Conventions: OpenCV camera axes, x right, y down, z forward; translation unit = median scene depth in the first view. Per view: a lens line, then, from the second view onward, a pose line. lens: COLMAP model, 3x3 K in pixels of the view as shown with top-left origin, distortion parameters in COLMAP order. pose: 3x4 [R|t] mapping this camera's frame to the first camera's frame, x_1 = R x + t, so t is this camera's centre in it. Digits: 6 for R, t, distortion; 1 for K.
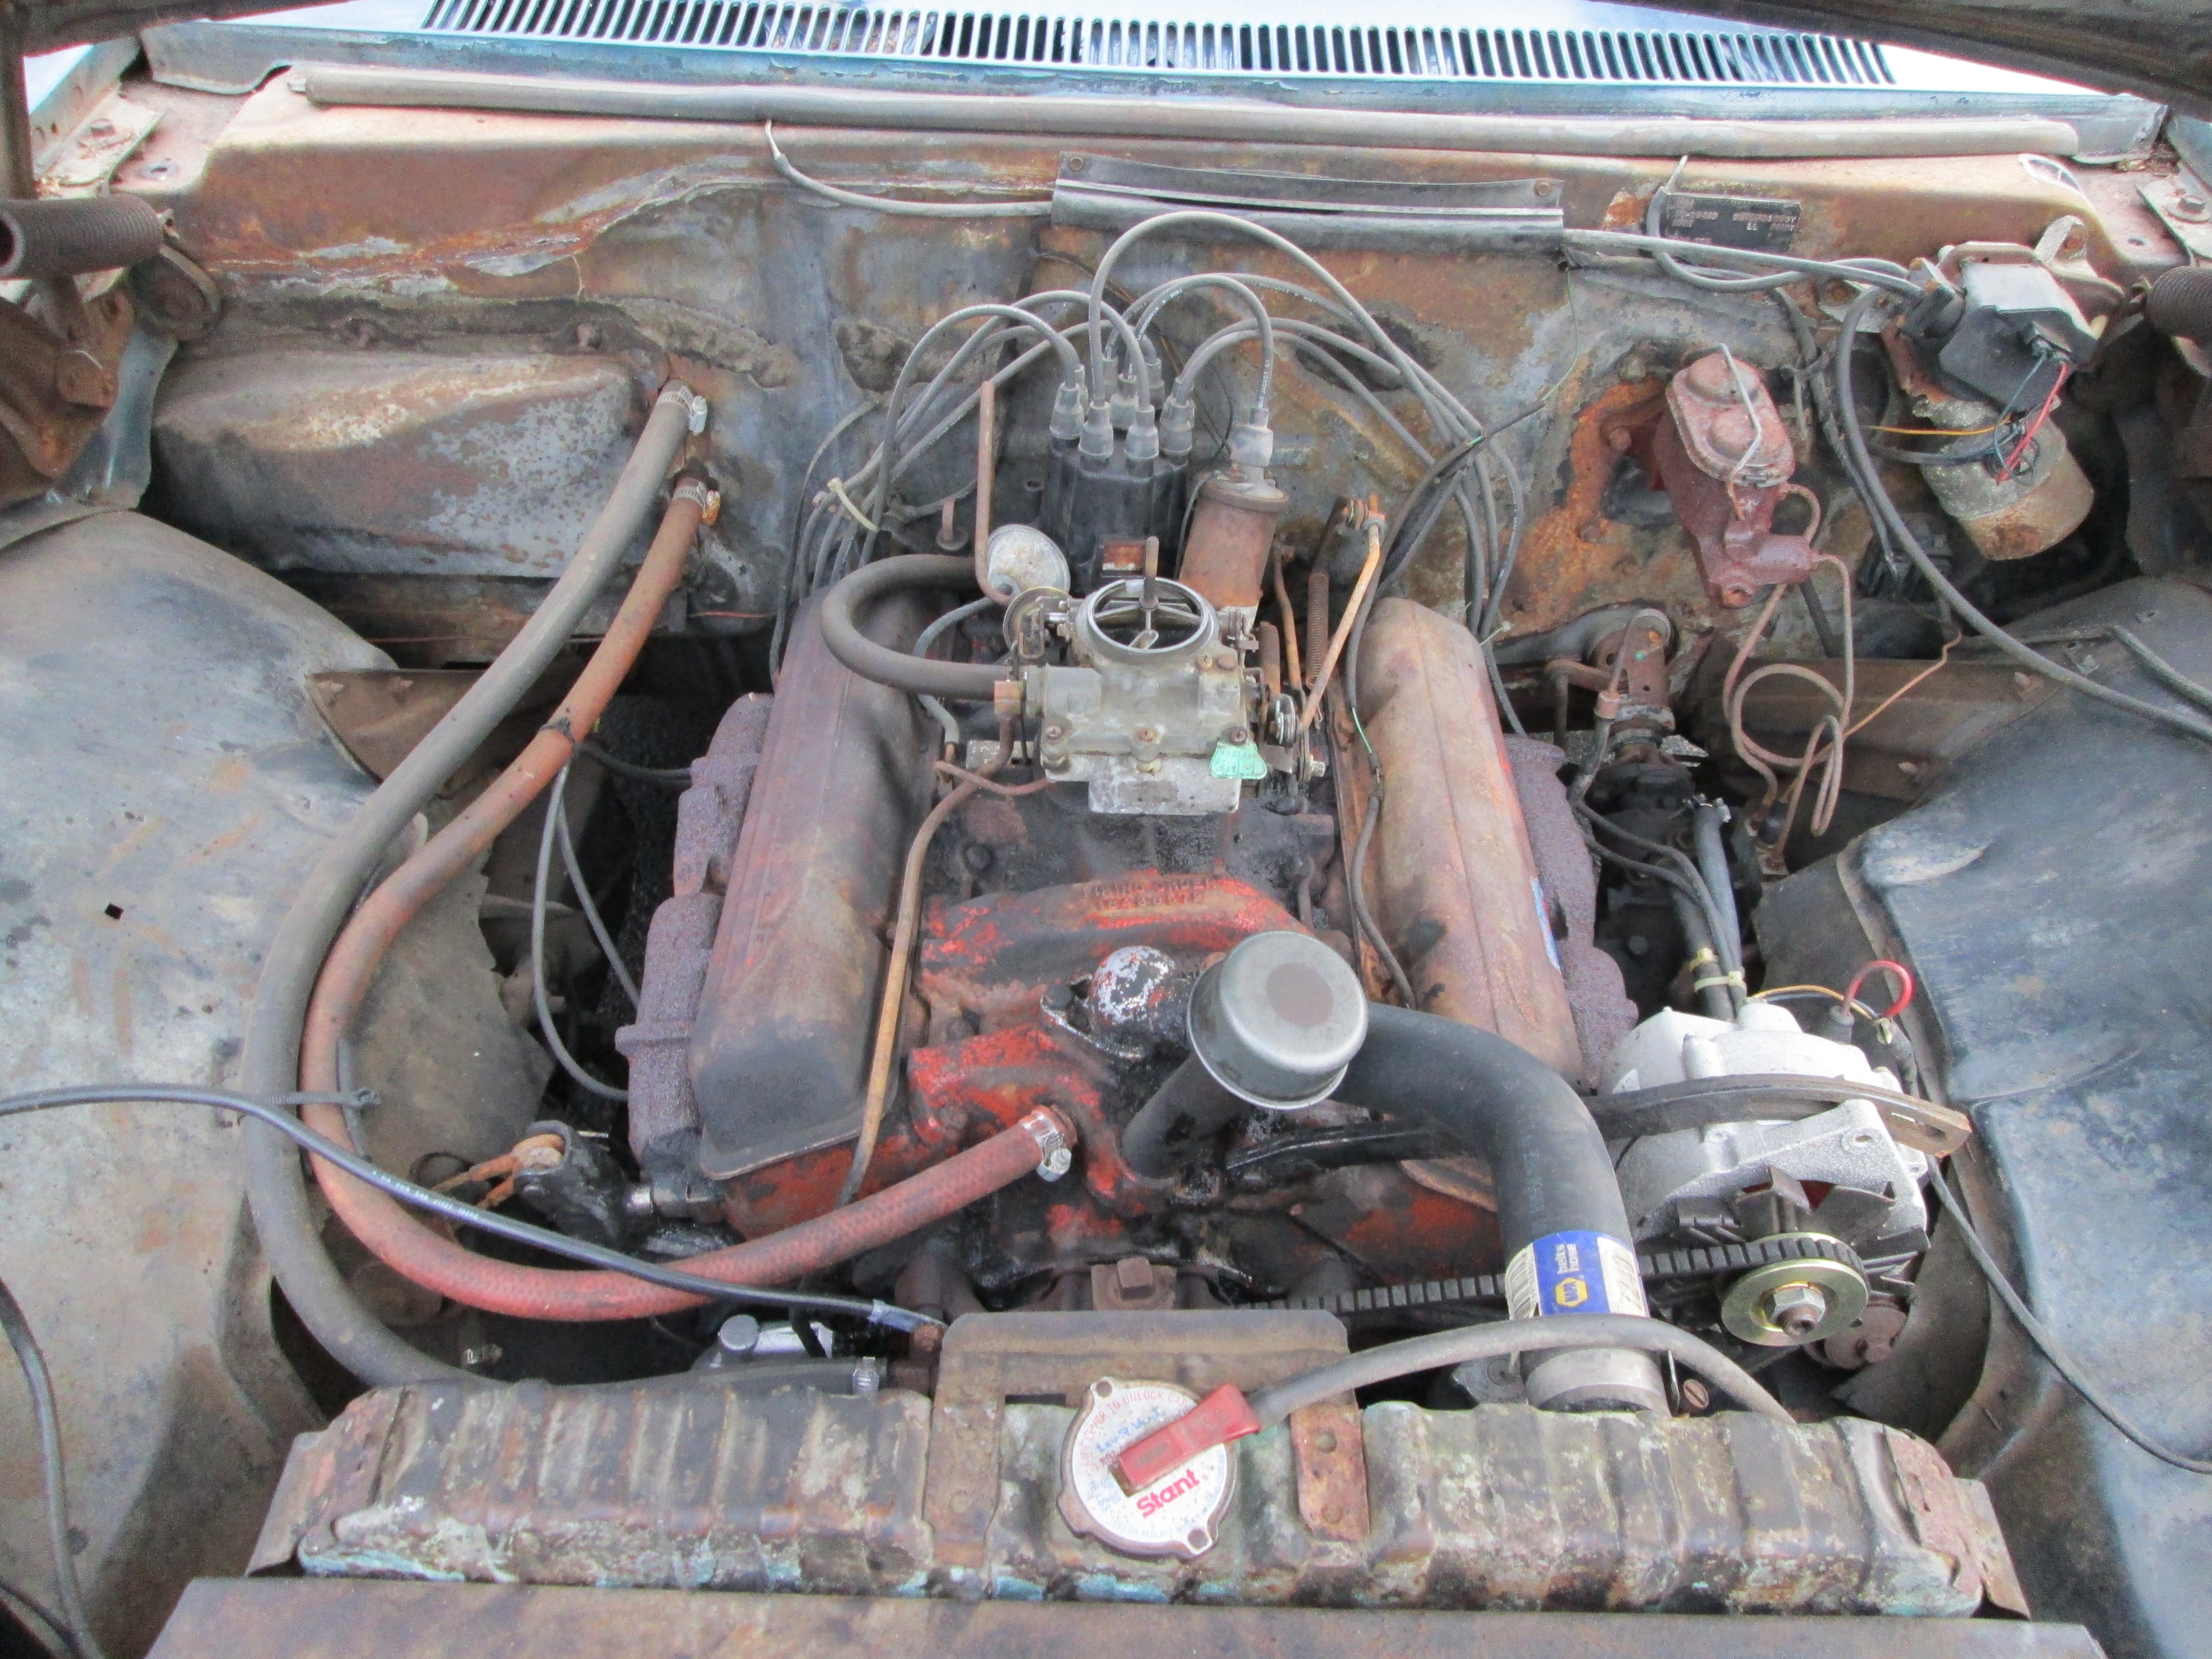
lens RADIAL K [[1822.0, 0, 1108.4], [0, 1822.0, 831.5], [0, 0, 1]] dist [-0.034322, 0.011639]
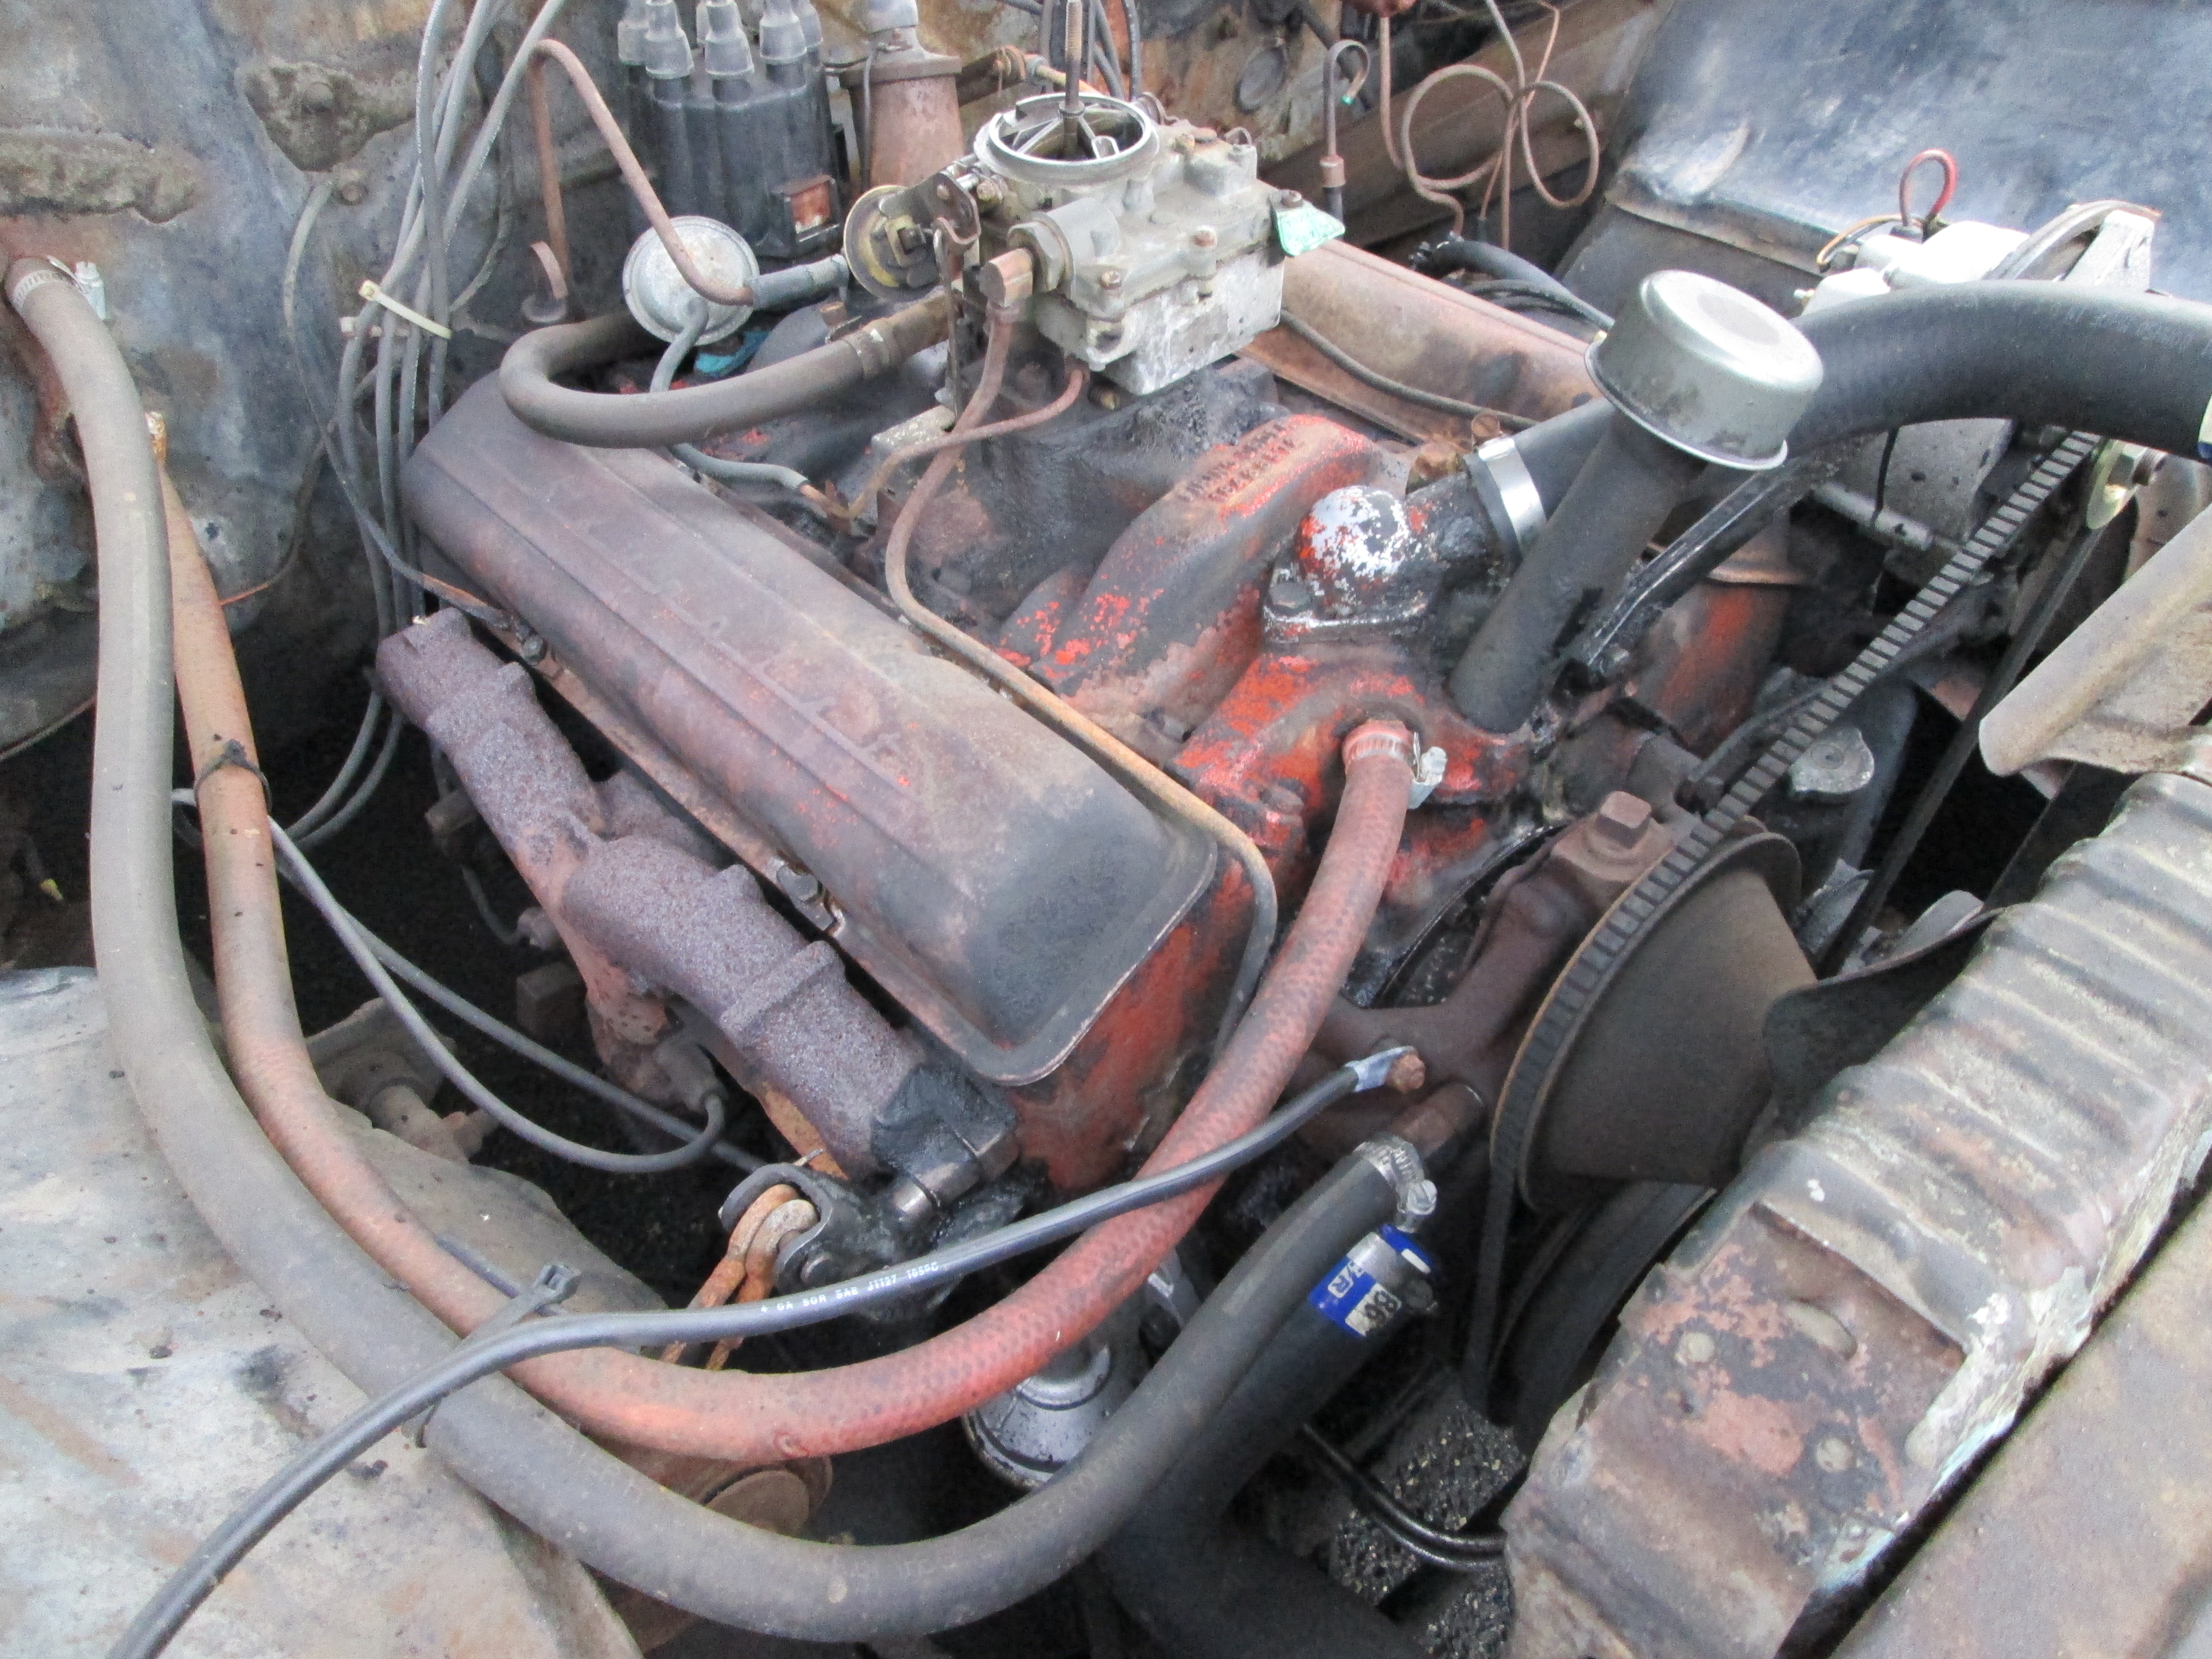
lens RADIAL K [[1822.0, 0, 1105.3], [0, 1822.0, 830.1], [0, 0, 1]] dist [-0.034322, 0.011639]
pose [[0.739475, -0.502507, 0.447956, -0.443168], [0.492607, 0.857455, 0.148690, 0.023356], [-0.458820, 0.110713, 0.881605, 0.374429]]
